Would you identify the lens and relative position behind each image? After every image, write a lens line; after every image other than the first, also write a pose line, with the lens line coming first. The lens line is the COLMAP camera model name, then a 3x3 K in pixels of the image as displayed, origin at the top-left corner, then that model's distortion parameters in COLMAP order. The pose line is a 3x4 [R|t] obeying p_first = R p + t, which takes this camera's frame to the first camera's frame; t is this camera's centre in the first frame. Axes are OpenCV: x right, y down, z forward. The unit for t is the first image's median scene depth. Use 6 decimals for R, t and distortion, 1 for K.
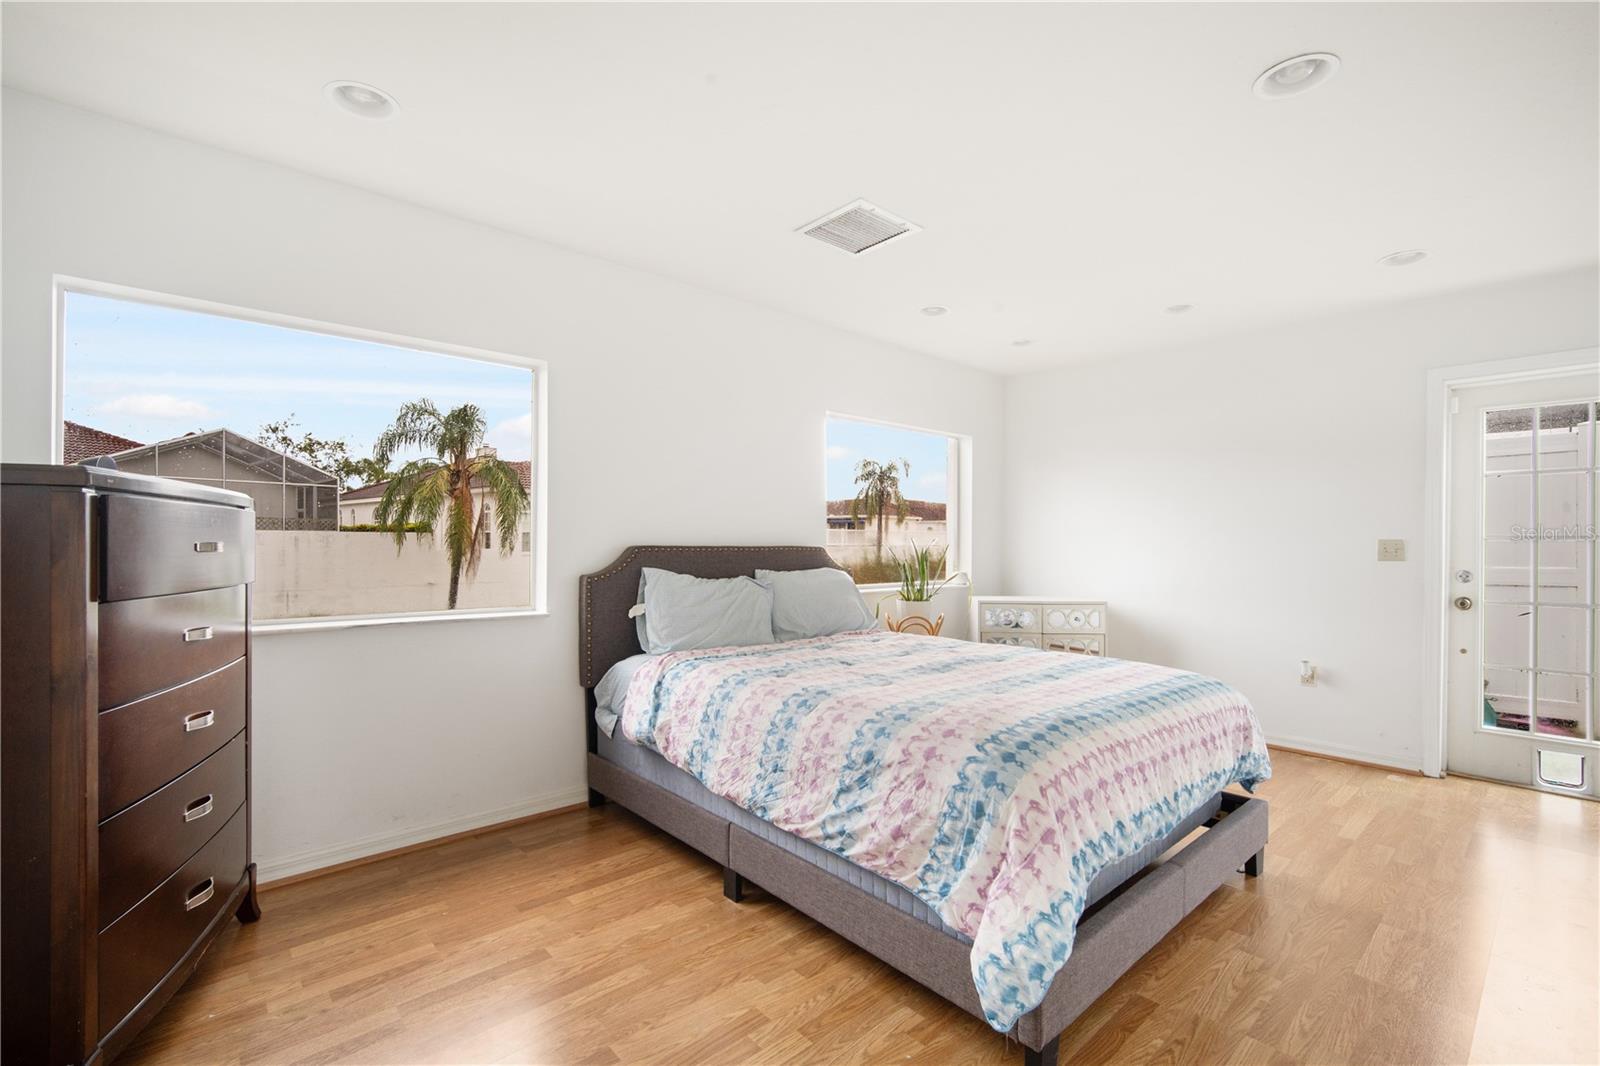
lens RADIAL K [[697.2, 0, 792.5], [0, 697.2, 532.3], [0, 0, 1]] dist [-0.010864, 0.000882]
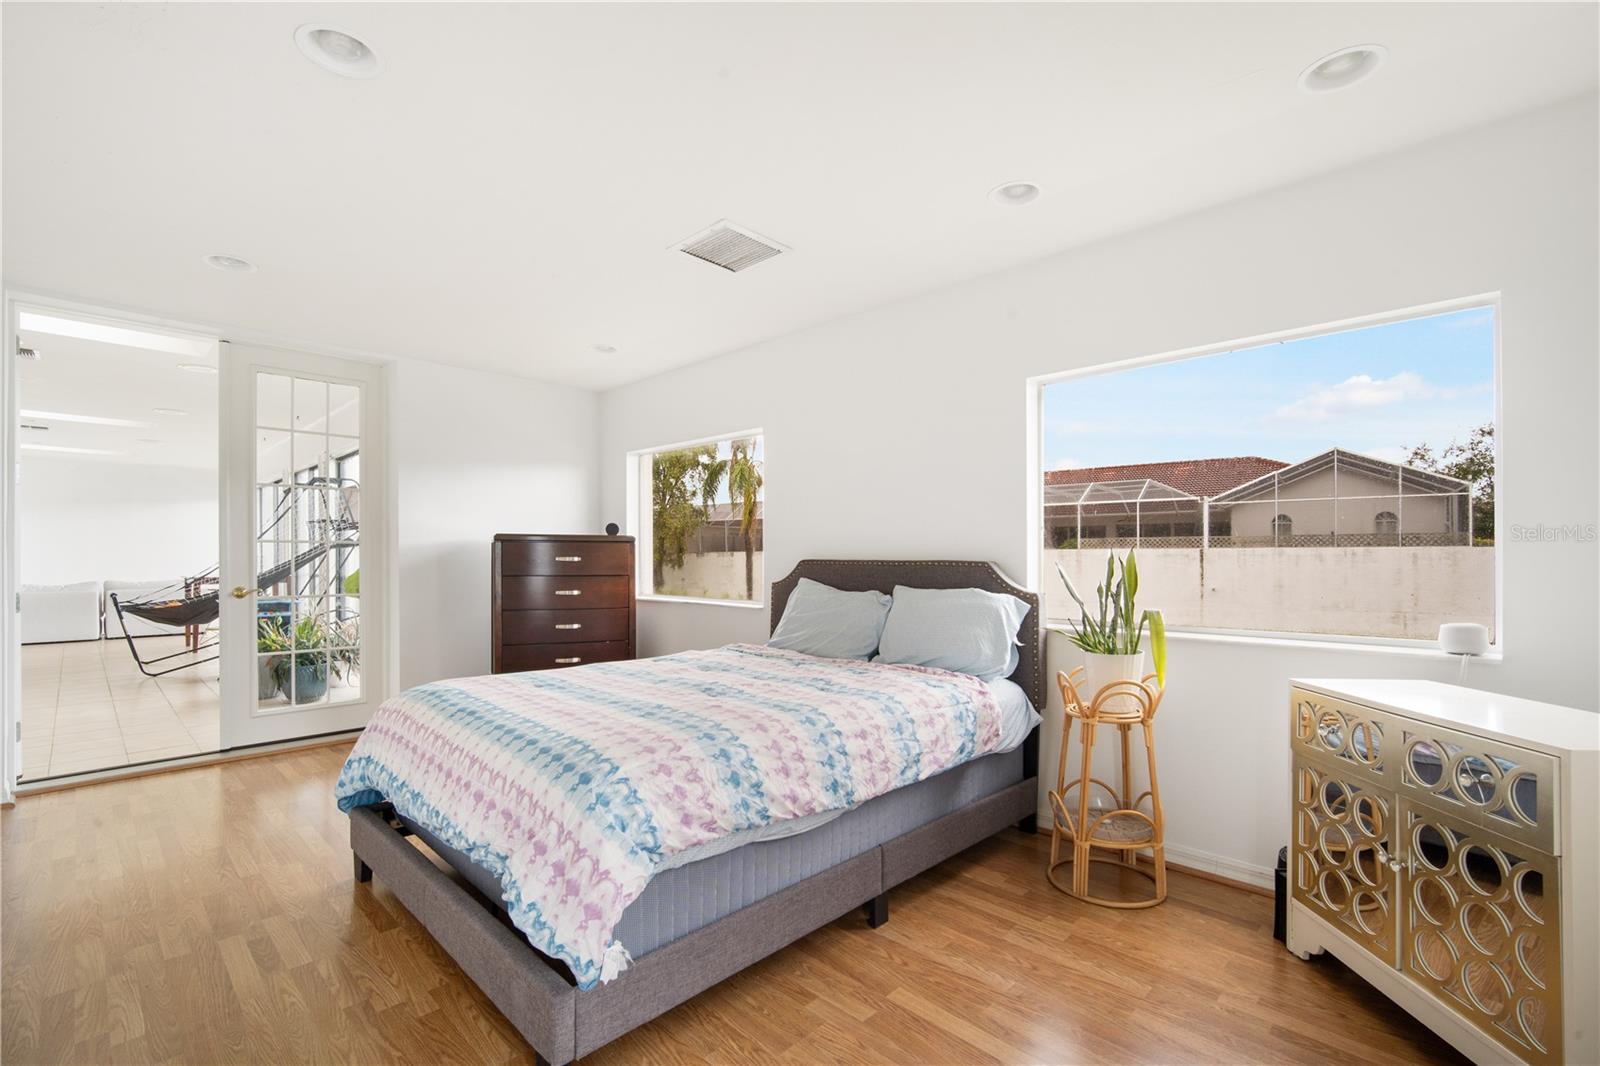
lens RADIAL K [[697.2, 0, 792.5], [0, 697.2, 532.3], [0, 0, 1]] dist [-0.010864, 0.000882]
pose [[0.081835, -0.040379, -0.995828, 0.878642], [0.014399, 0.999123, -0.039330, 0.017422], [0.996542, -0.011120, 0.082344, 0.795502]]
